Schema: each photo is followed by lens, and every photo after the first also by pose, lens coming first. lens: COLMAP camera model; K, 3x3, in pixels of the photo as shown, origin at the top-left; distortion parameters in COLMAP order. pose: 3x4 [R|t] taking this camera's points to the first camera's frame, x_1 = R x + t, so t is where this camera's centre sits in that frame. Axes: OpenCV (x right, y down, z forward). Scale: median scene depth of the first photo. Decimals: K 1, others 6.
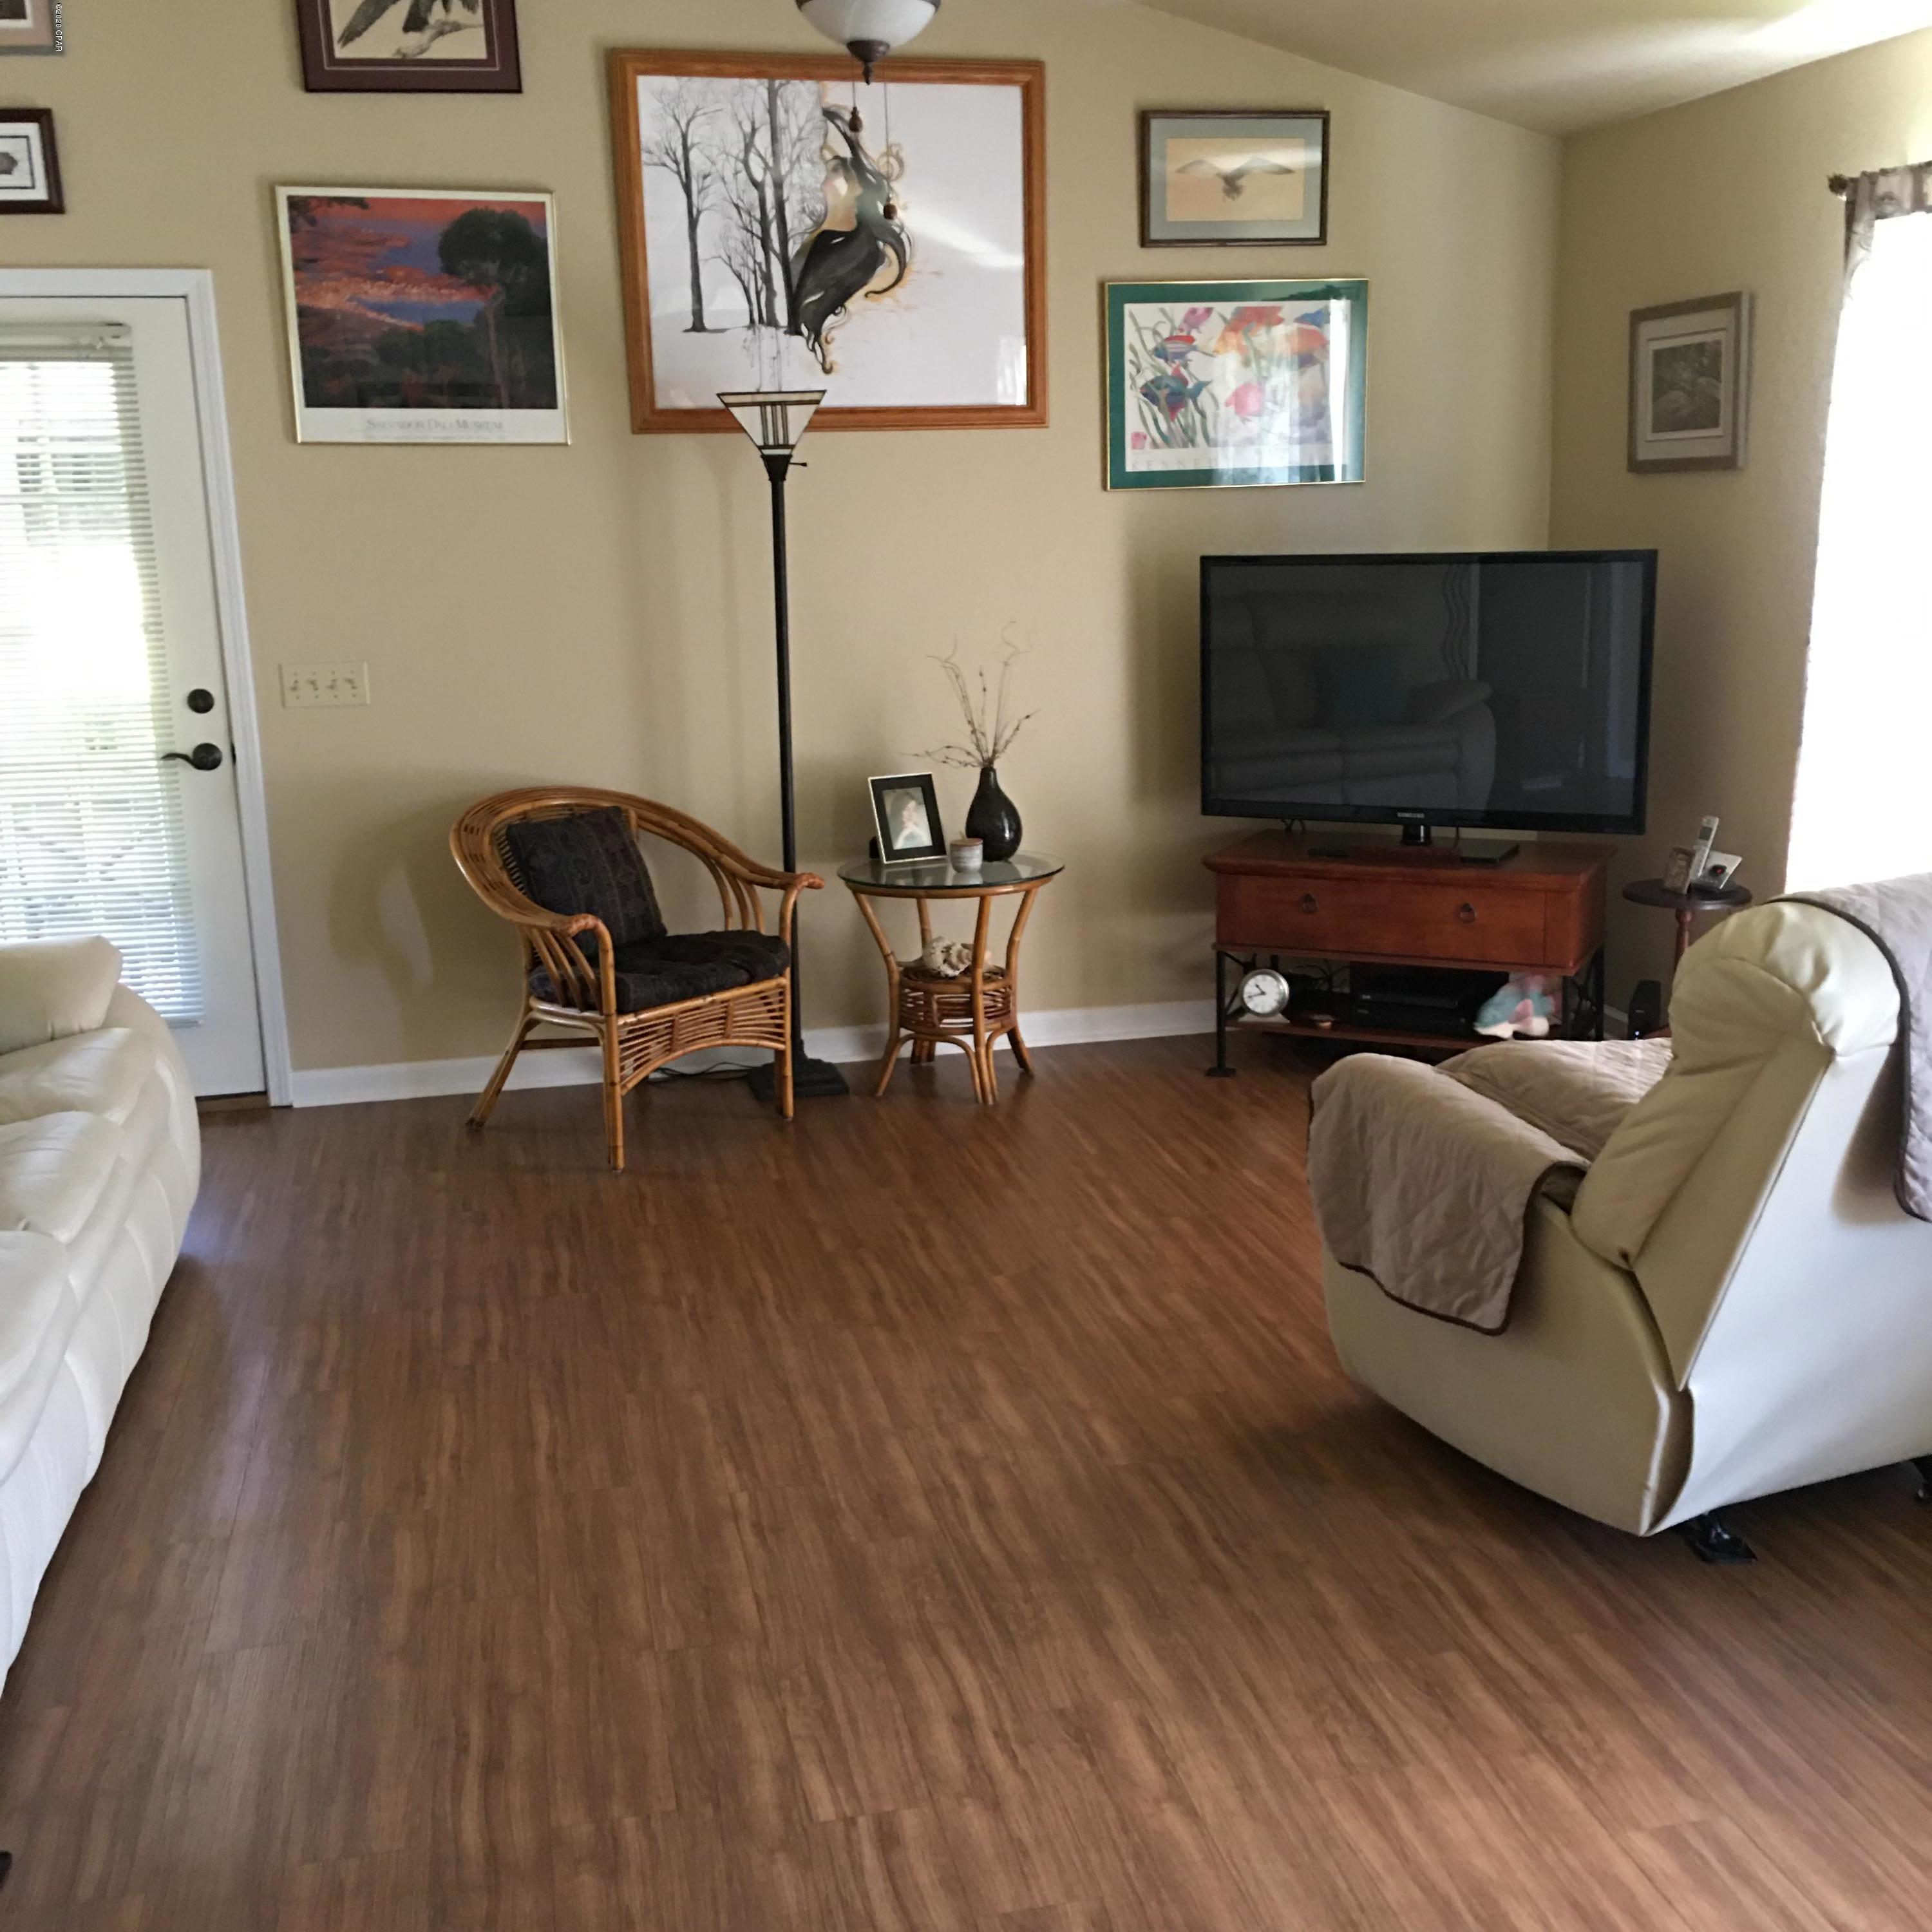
lens RADIAL K [[2186.6, 0, 968.2], [0, 2186.6, 966.7], [0, 0, 1]] dist [0.054656, 0.000000]
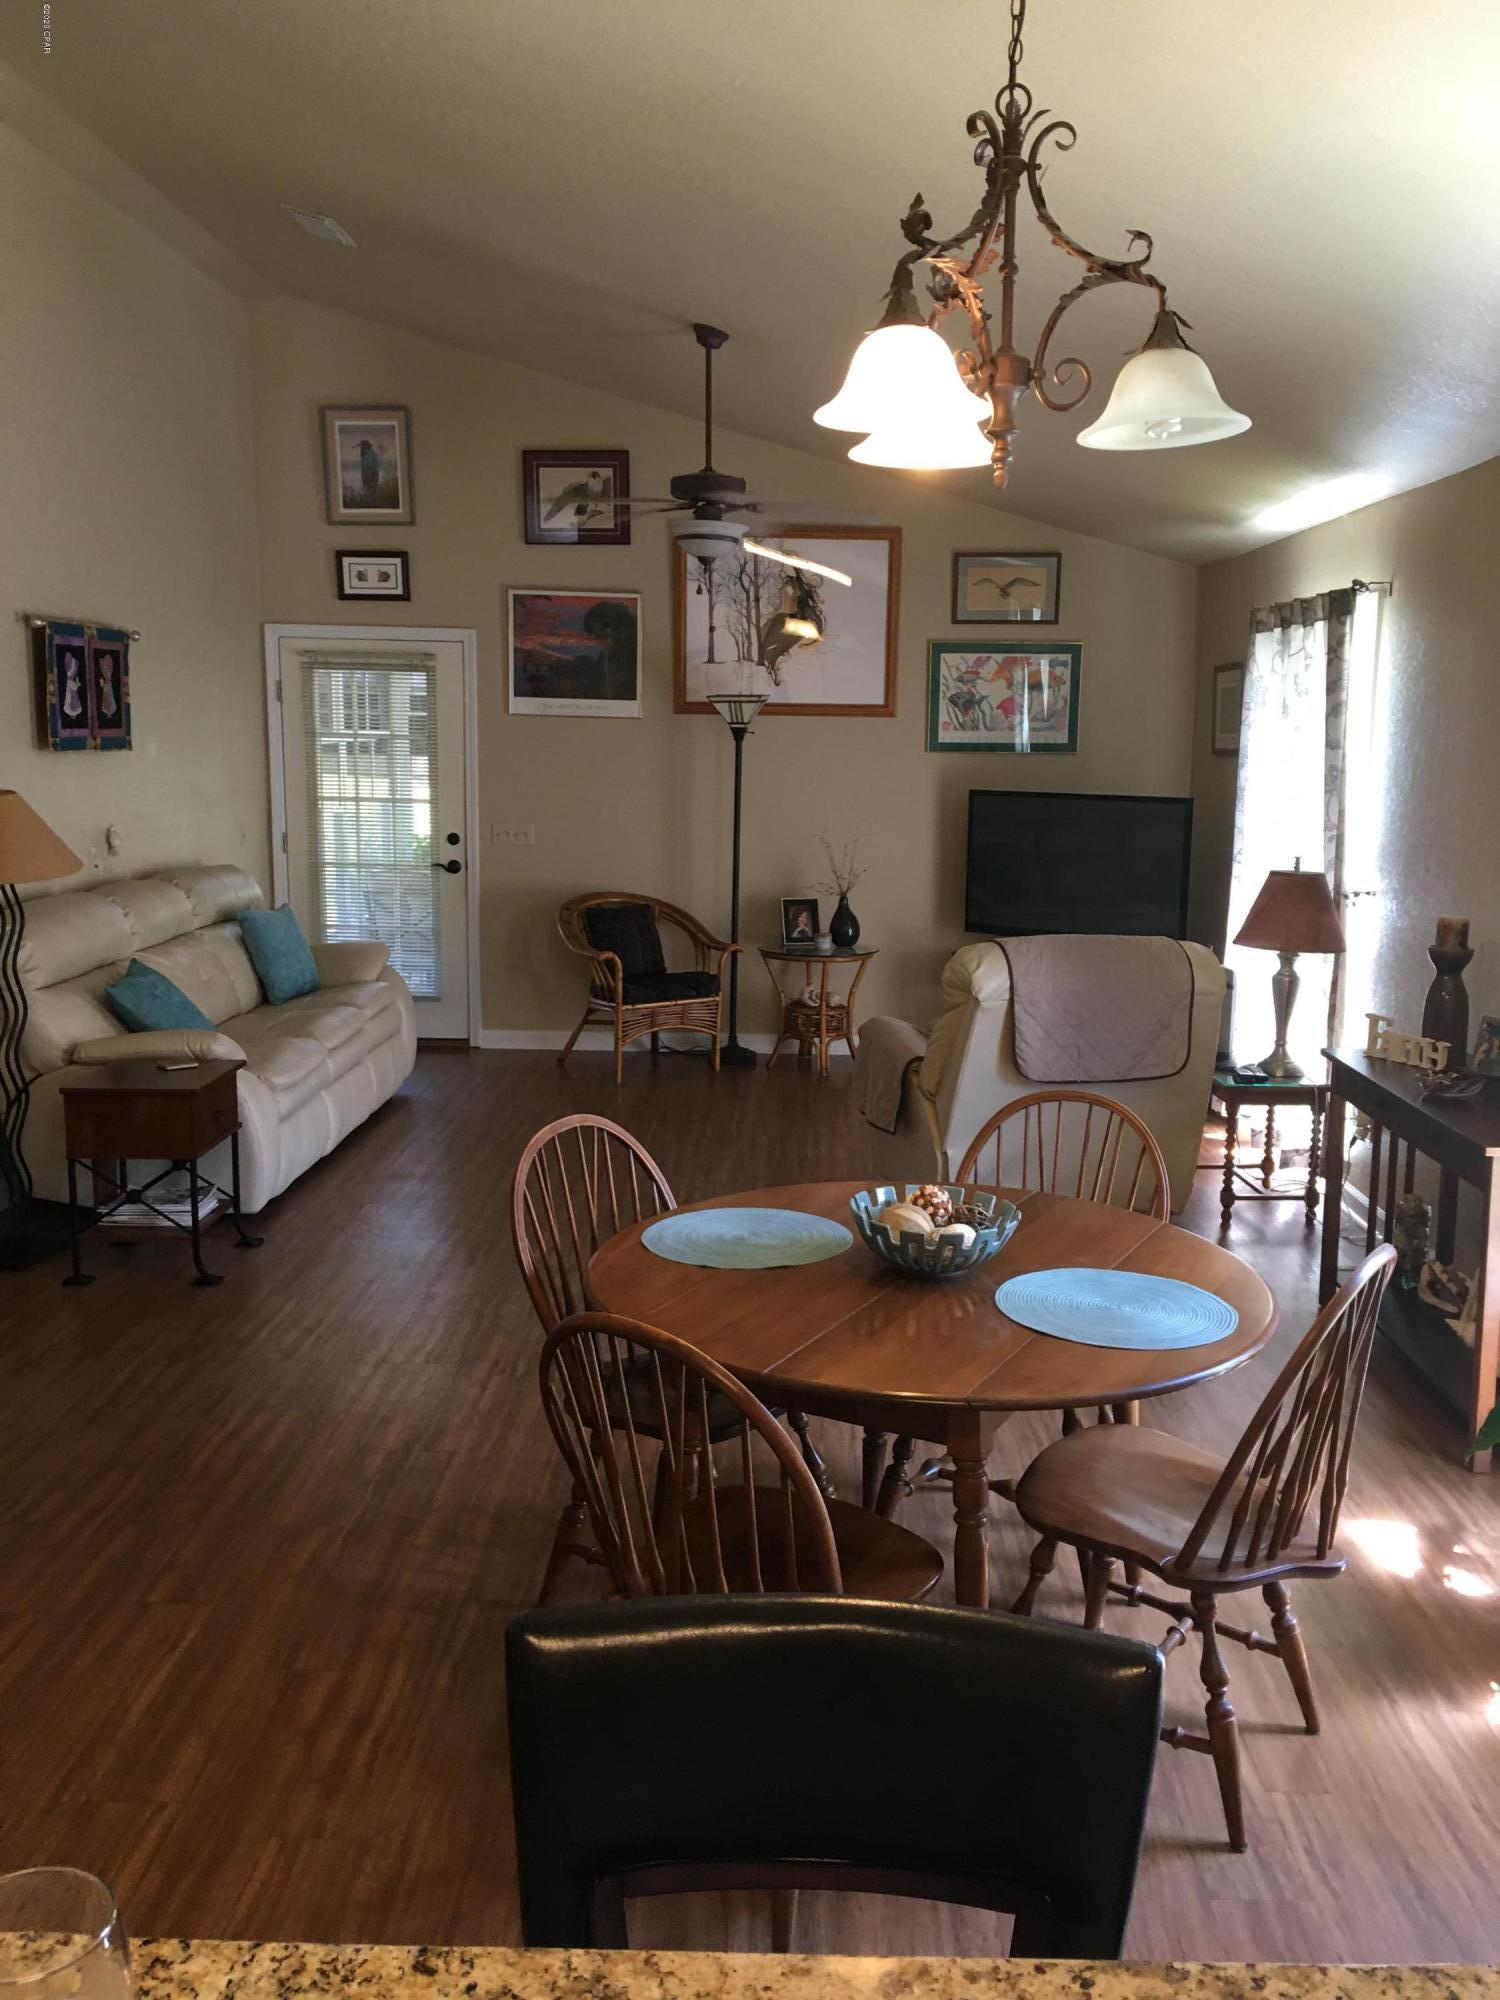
lens RADIAL K [[1694.1, 0, 748.2], [0, 1694.1, 1001.1], [0, 0, 1]] dist [0.049932, -0.047907]
pose [[0.967835, 0.076381, -0.239709, 0.289510], [-0.089923, 0.994883, -0.046057, 0.072538], [0.234965, 0.066131, 0.969752, -0.419381]]
